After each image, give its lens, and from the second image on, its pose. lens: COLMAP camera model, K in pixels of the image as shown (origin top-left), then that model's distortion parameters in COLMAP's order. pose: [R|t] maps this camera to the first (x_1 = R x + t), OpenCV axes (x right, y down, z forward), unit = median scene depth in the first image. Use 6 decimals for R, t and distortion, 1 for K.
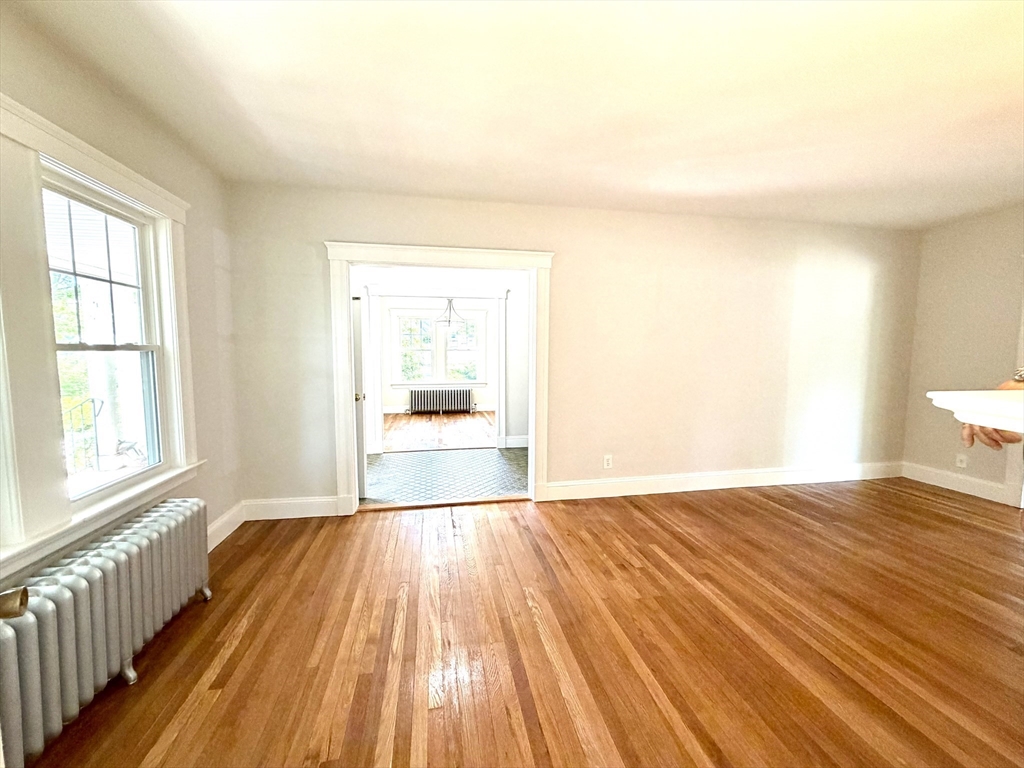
lens RADIAL K [[407.0, 0, 507.8], [0, 407.0, 384.3], [0, 0, 1]] dist [-0.000869, 0.000151]
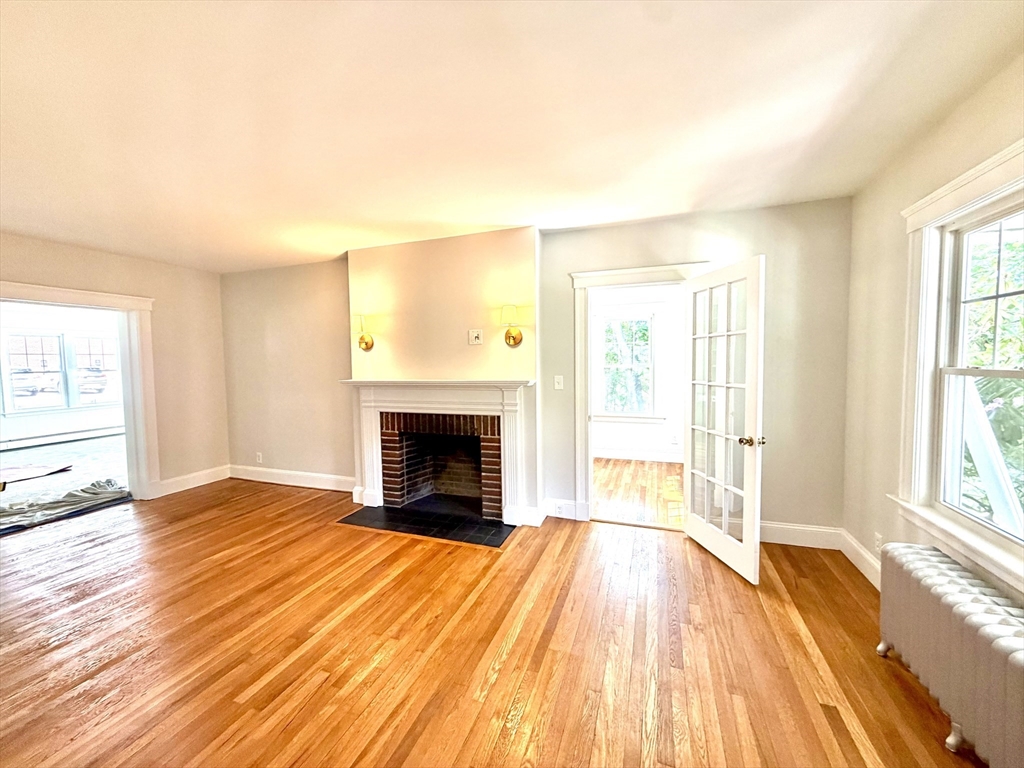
lens RADIAL K [[407.0, 0, 507.8], [0, 407.0, 384.3], [0, 0, 1]] dist [-0.000869, 0.000151]
pose [[-0.860324, -0.012147, 0.509604, -0.375998], [0.060919, 0.990101, 0.126445, -0.166620], [-0.506095, 0.139828, -0.851067, 1.538330]]
